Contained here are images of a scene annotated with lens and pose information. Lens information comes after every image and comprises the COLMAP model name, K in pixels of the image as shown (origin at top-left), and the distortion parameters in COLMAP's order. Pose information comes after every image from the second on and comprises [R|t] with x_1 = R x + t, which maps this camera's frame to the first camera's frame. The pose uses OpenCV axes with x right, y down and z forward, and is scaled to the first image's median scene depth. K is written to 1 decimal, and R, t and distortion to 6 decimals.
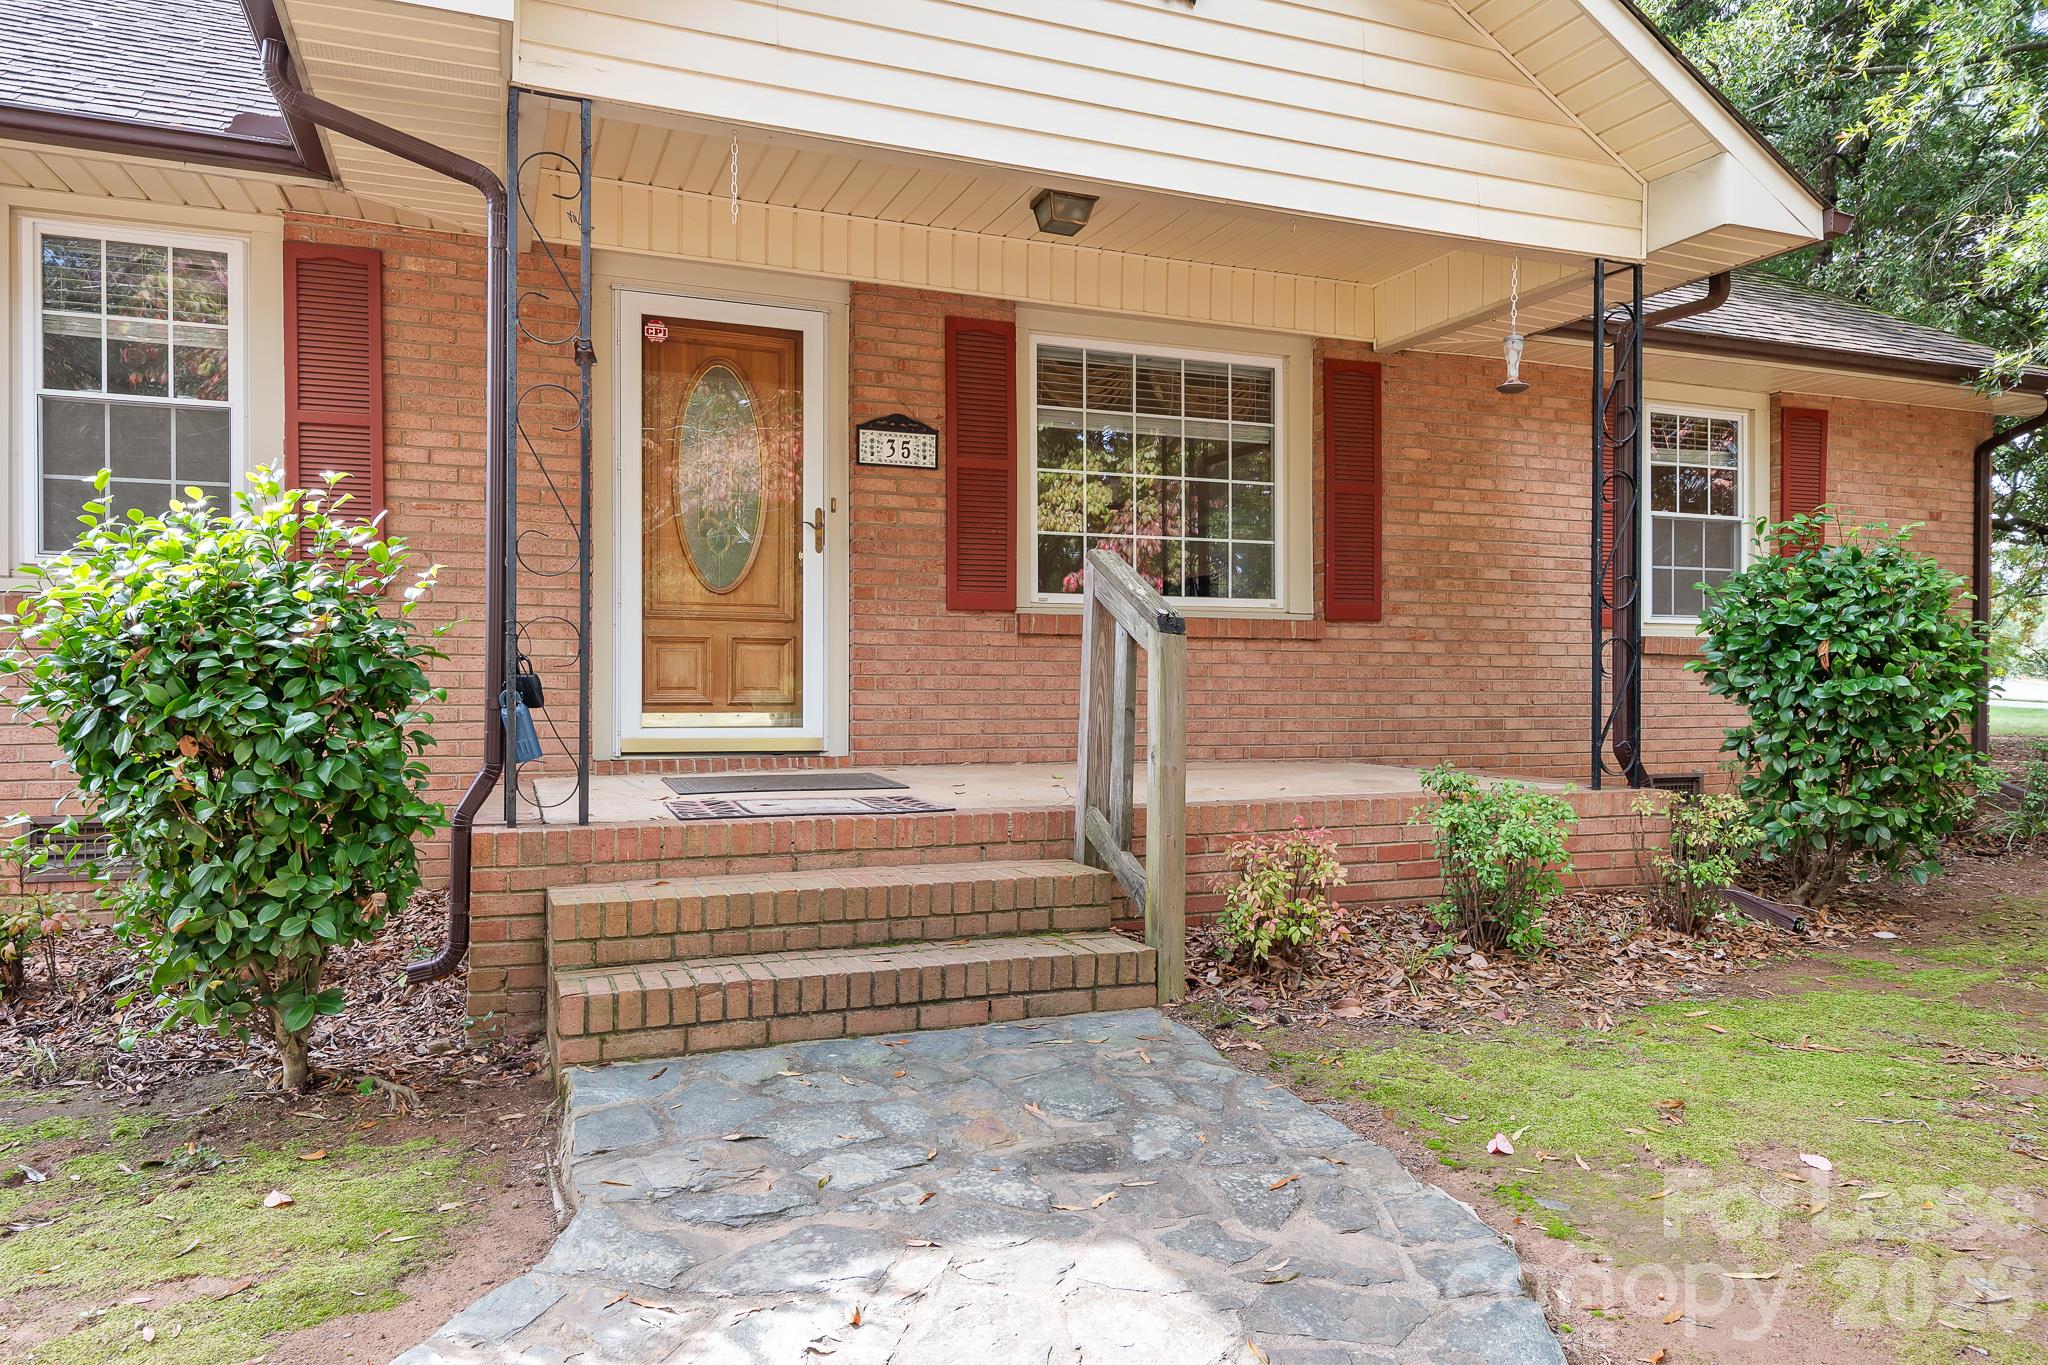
lens RADIAL K [[1320.2, 0, 1002.3], [0, 1320.2, 675.6], [0, 0, 1]] dist [0.006790, 0.003420]
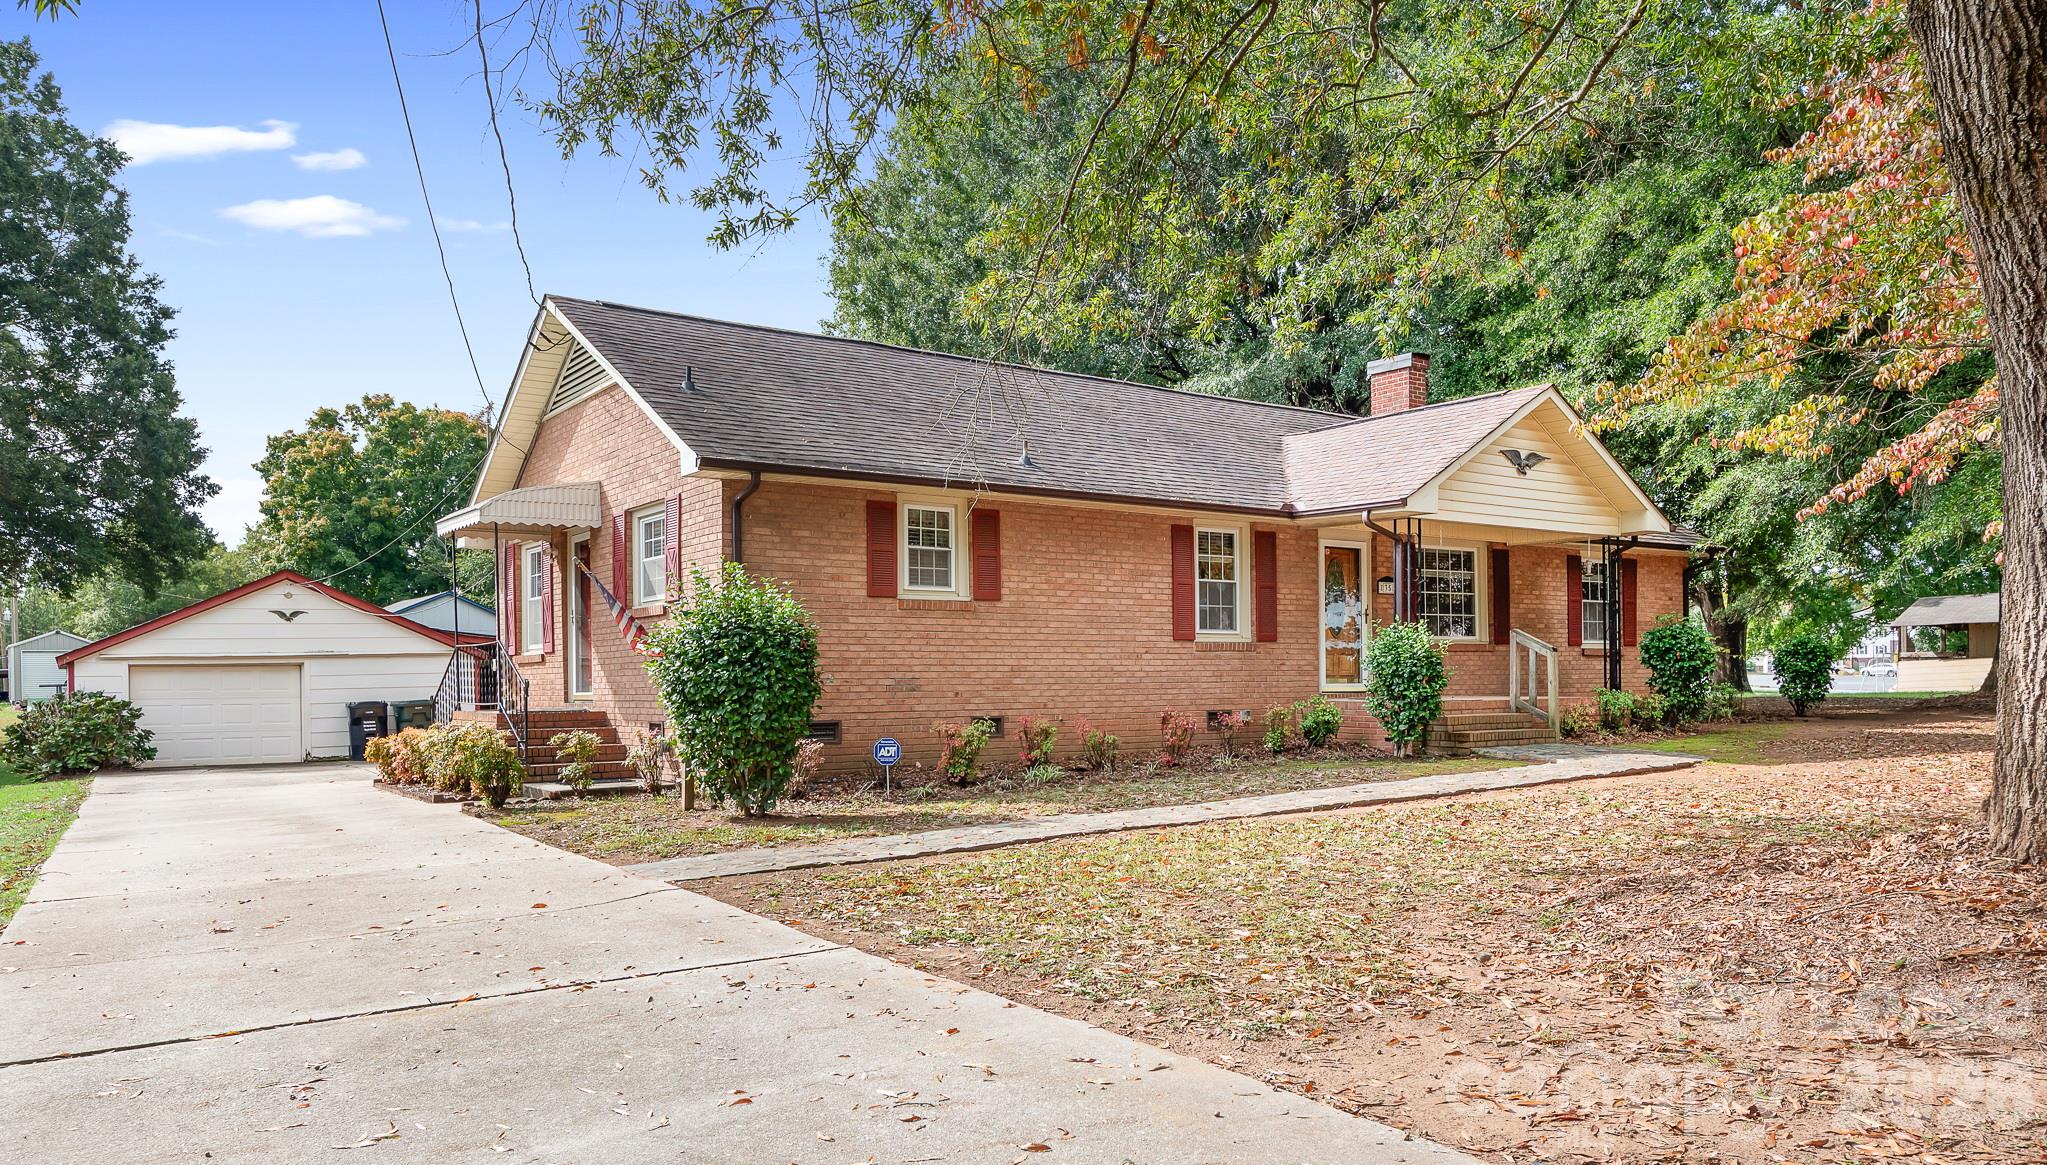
lens RADIAL K [[1407.0, 0, 983.4], [0, 1407.0, 652.1], [0, 0, 1]] dist [0.038072, -0.001393]
pose [[0.969623, -0.011020, 0.244354, -1.704215], [0.015786, 0.999721, -0.017558, 0.011167], [-0.244093, 0.020882, 0.969527, -1.801952]]
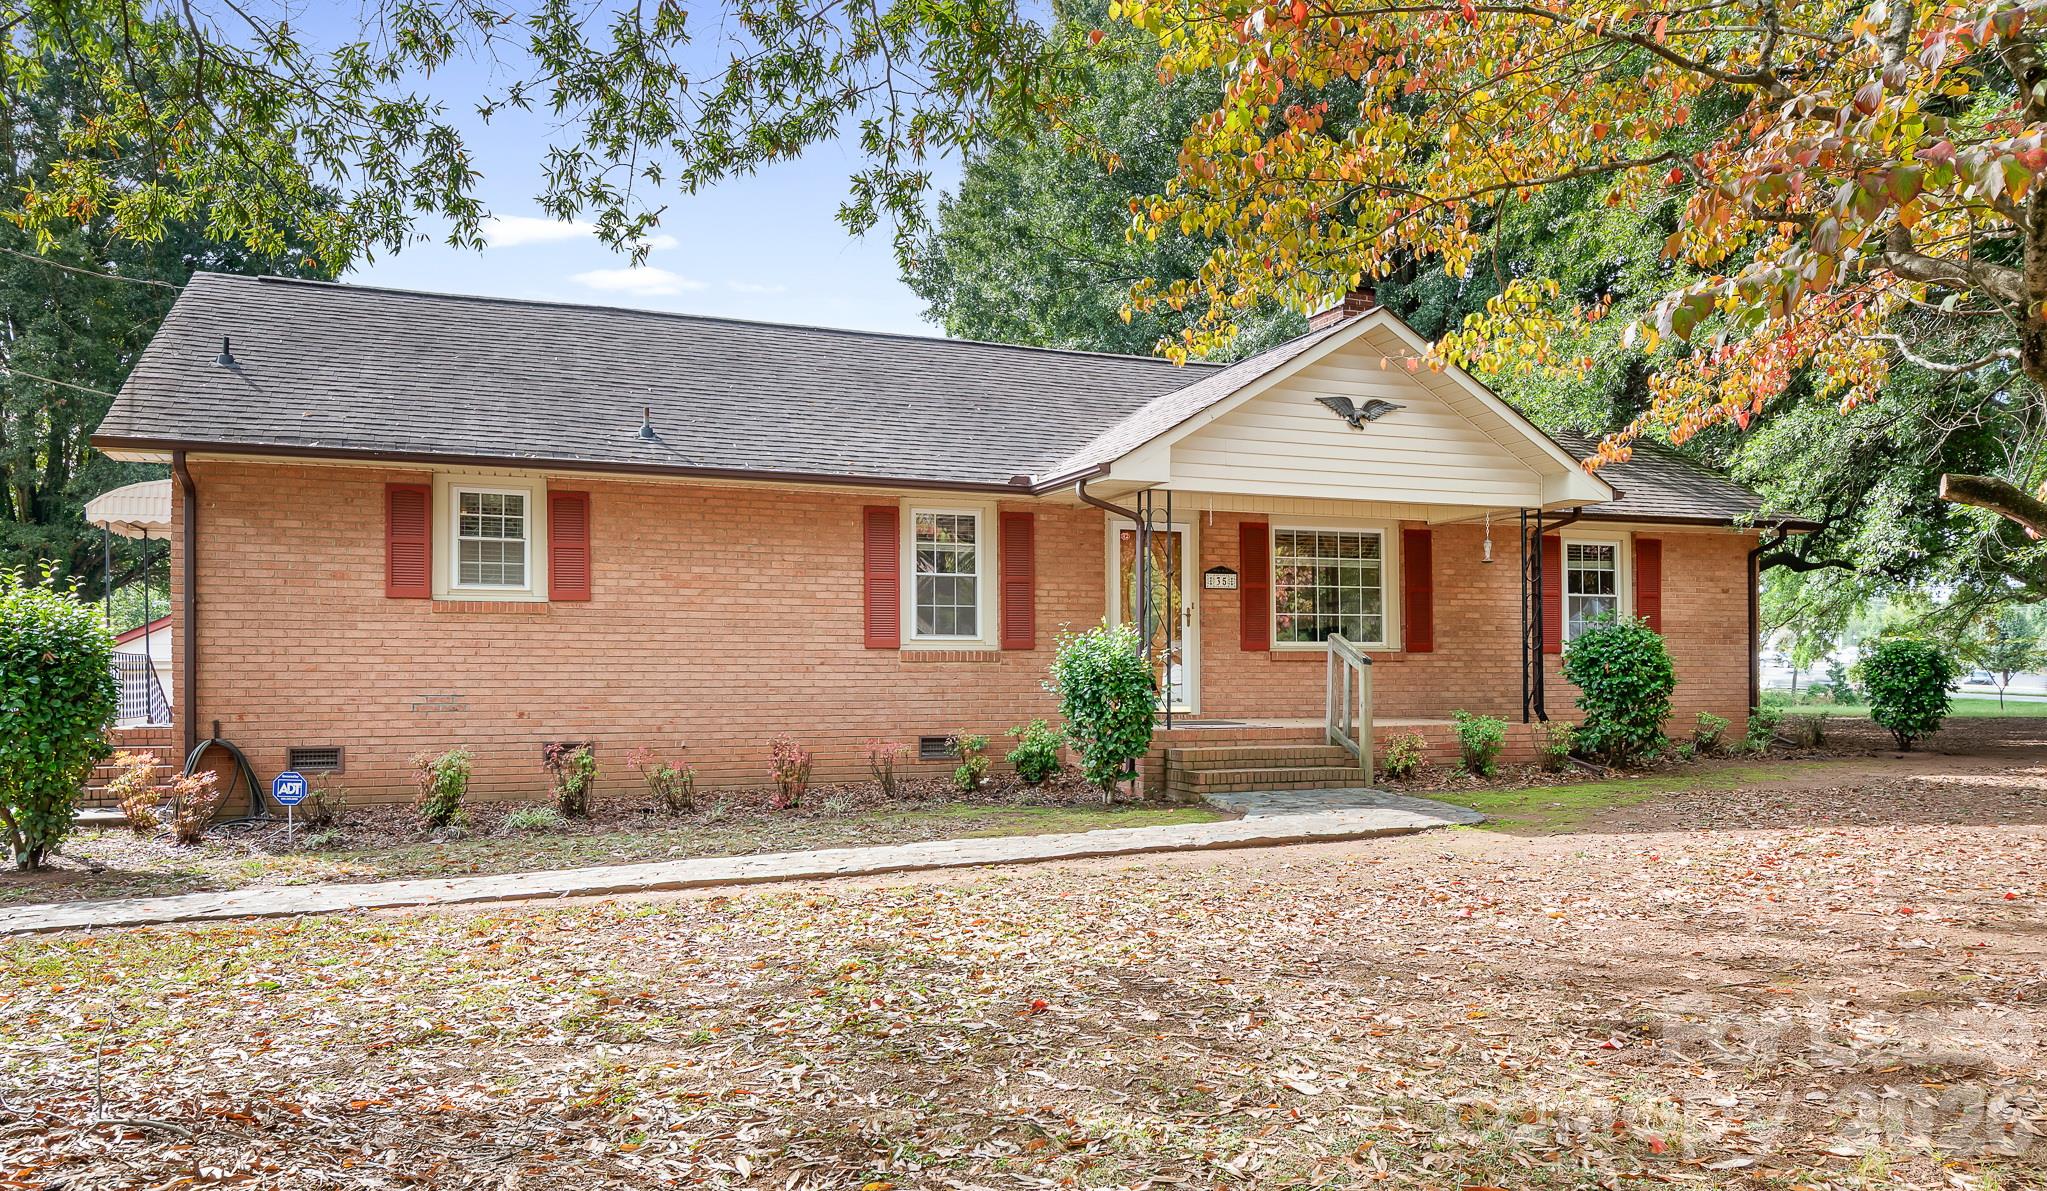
lens RADIAL K [[1370.0, 0, 1001.3], [0, 1370.0, 645.5], [0, 0, 1]] dist [0.027849, -0.003705]
pose [[0.999847, -0.009752, -0.014547, -0.427313], [0.009385, 0.999642, -0.025057, -0.003103], [0.014786, 0.024917, 0.999580, -1.388462]]
